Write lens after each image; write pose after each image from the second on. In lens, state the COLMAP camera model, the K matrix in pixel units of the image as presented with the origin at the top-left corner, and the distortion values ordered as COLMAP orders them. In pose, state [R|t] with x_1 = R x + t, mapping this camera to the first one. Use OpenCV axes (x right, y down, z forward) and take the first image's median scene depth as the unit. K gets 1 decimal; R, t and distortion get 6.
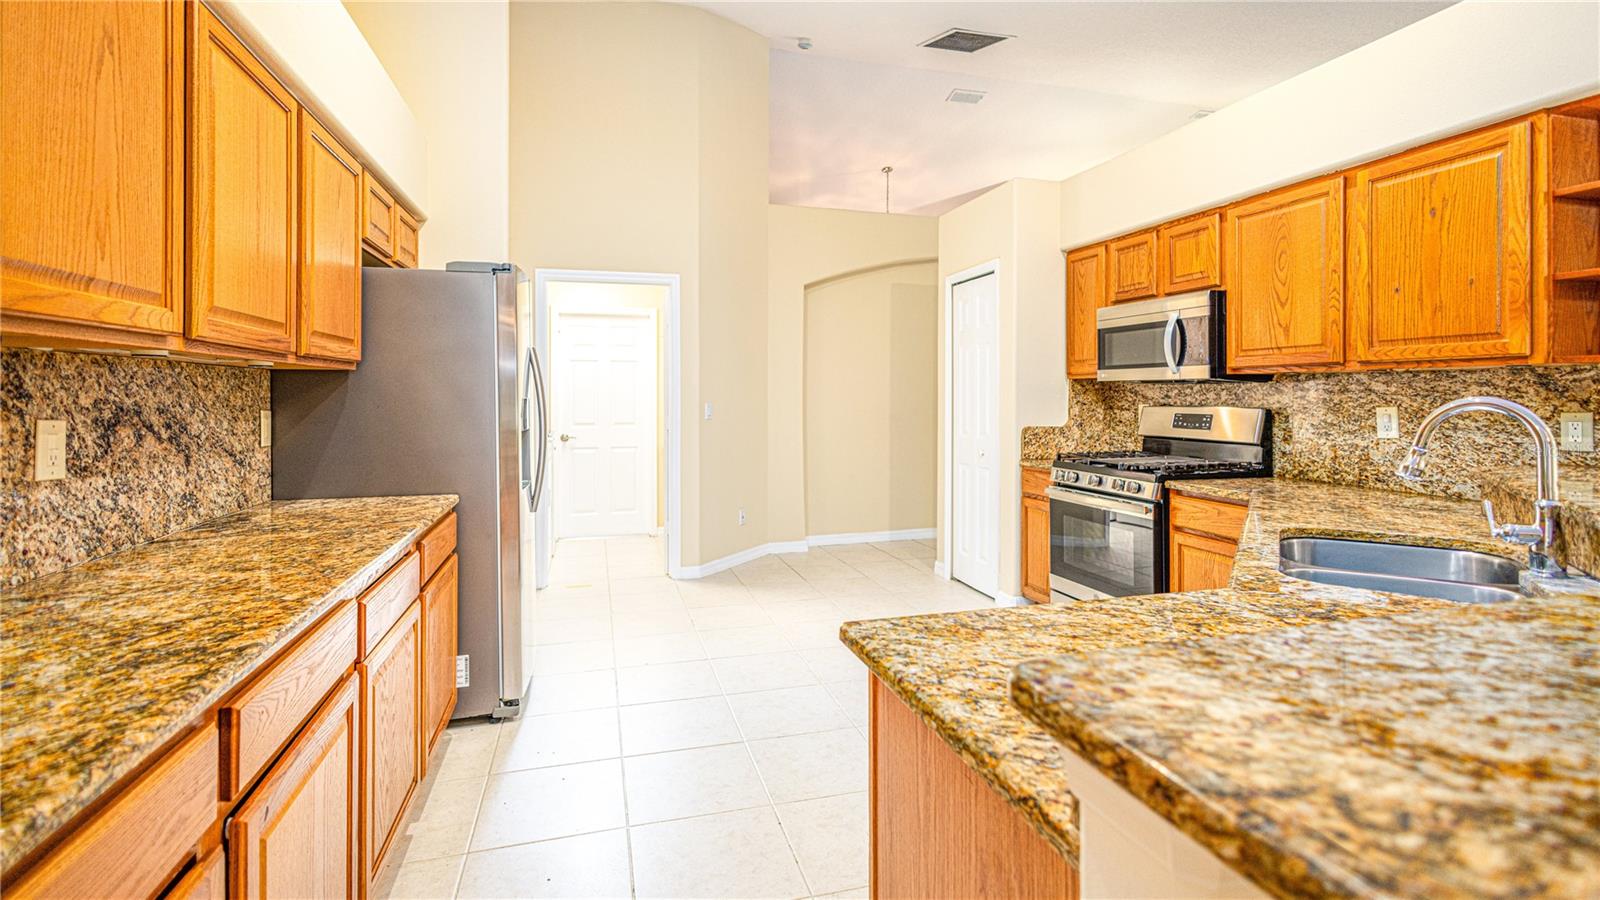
lens RADIAL K [[730.4, 0, 814.1], [0, 730.4, 393.2], [0, 0, 1]] dist [0.001175, -0.000081]
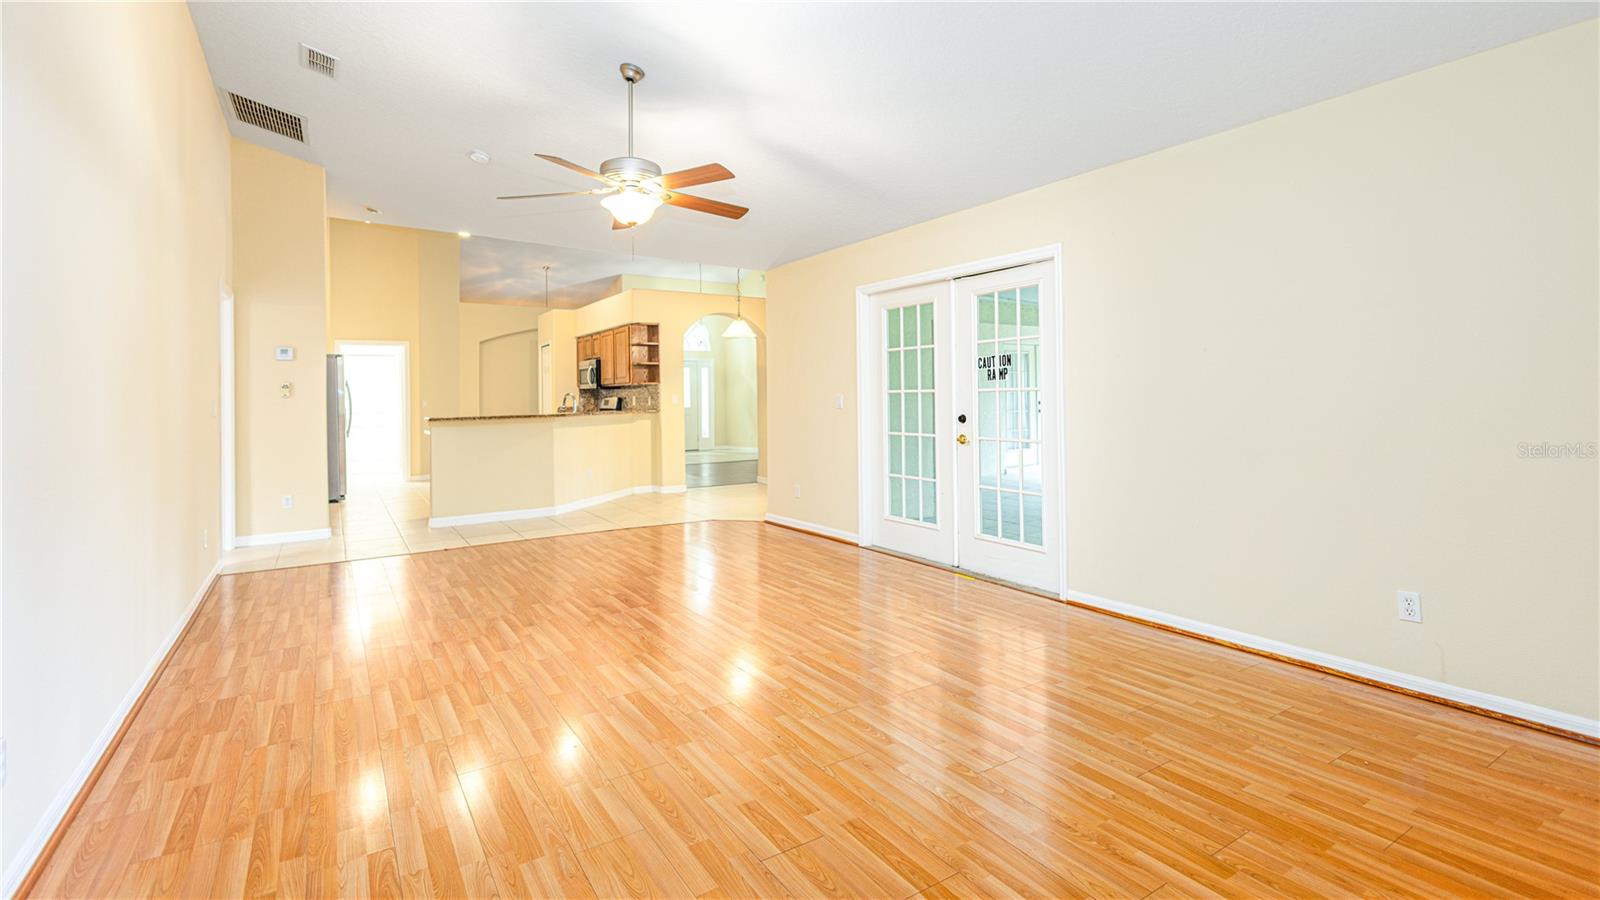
lens RADIAL K [[730.4, 0, 808.4], [0, 730.4, 393.1], [0, 0, 1]] dist [0.001175, -0.000081]
pose [[0.957156, -0.009308, 0.289422, 0.544825], [0.011912, 0.999903, -0.007238, 0.038368], [-0.289326, 0.010376, 0.957174, -2.396036]]
